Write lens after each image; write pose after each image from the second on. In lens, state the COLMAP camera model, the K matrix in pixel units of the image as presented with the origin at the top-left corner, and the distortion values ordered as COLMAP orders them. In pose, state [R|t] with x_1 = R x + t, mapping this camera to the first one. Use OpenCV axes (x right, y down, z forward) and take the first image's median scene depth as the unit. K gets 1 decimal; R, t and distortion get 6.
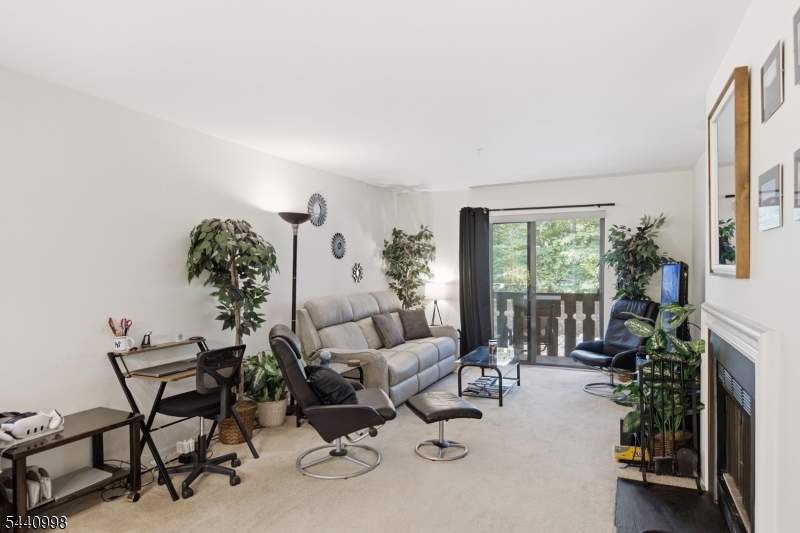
lens RADIAL K [[477.7, 0, 400.0], [0, 477.7, 266.5], [0, 0, 1]] dist [0.001138, 0.000270]
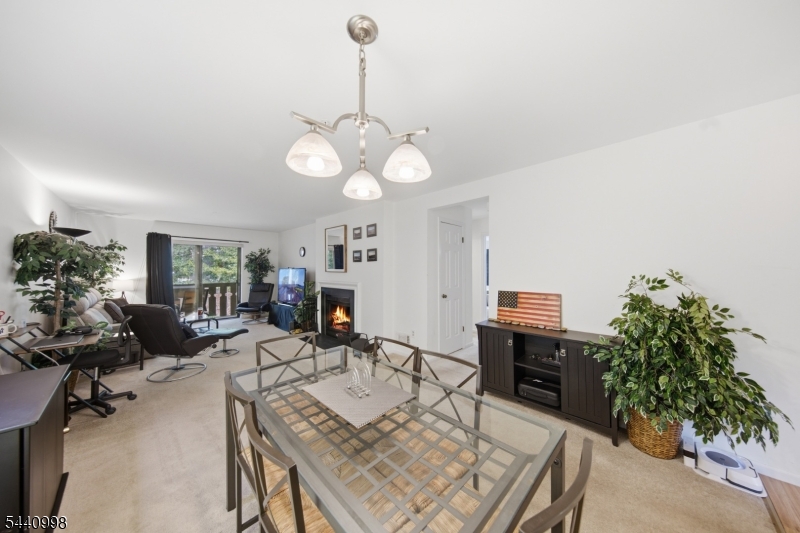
lens RADIAL K [[257.2, 0, 406.0], [0, 257.2, 263.8], [0, 0, 1]] dist [-0.000304, -0.000219]
pose [[0.318658, 0.026543, 0.947498, -0.461290], [-0.004312, 0.999638, -0.026554, 0.002338], [-0.947860, 0.004376, 0.318657, -0.096833]]
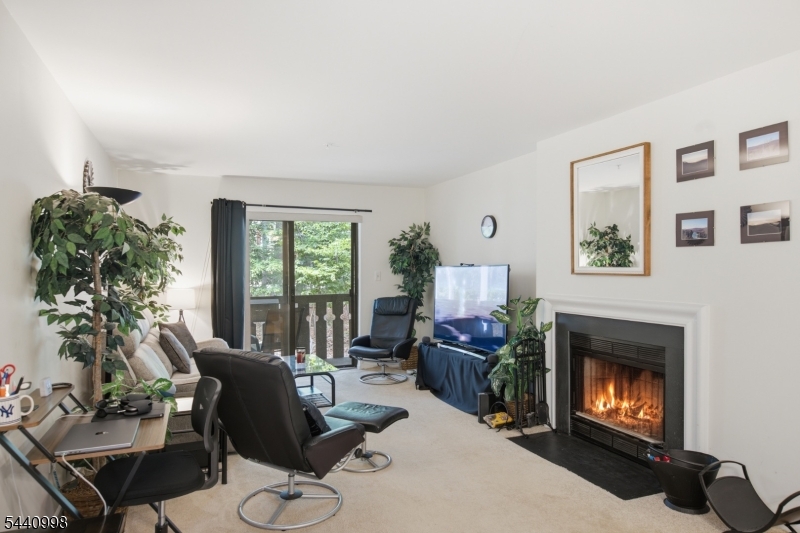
lens RADIAL K [[527.0, 0, 400.0], [0, 527.0, 266.5], [0, 0, 1]] dist [0.007882, 0.001117]
pose [[0.675329, 0.004042, 0.737505, -0.381711], [-0.001364, 0.999990, -0.004232, 0.000901], [-0.737515, 0.001852, 0.675328, 0.143131]]
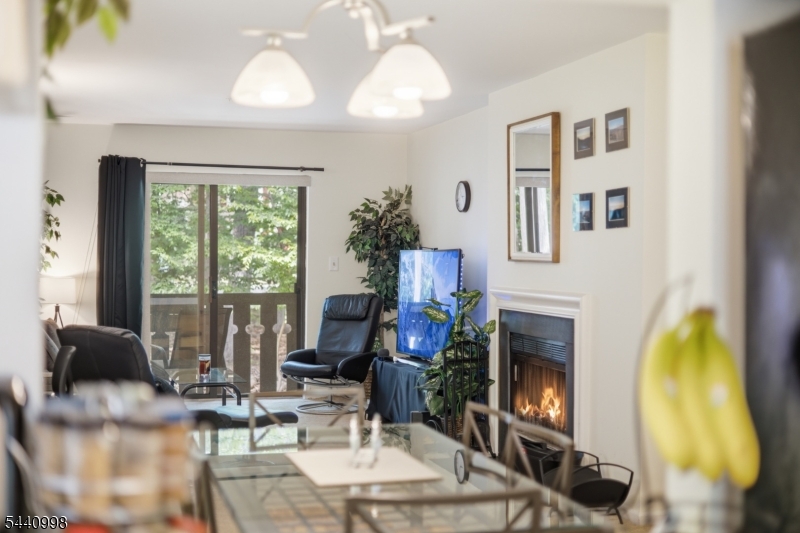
lens RADIAL K [[1124.3, 0, 380.1], [0, 1124.3, 223.7], [0, 0, 1]] dist [0.029123, 0.025733]
pose [[0.765643, 0.027251, 0.642688, -0.606112], [-0.012432, 0.999543, -0.027572, 0.002525], [-0.643145, 0.013120, 0.765632, -0.401492]]
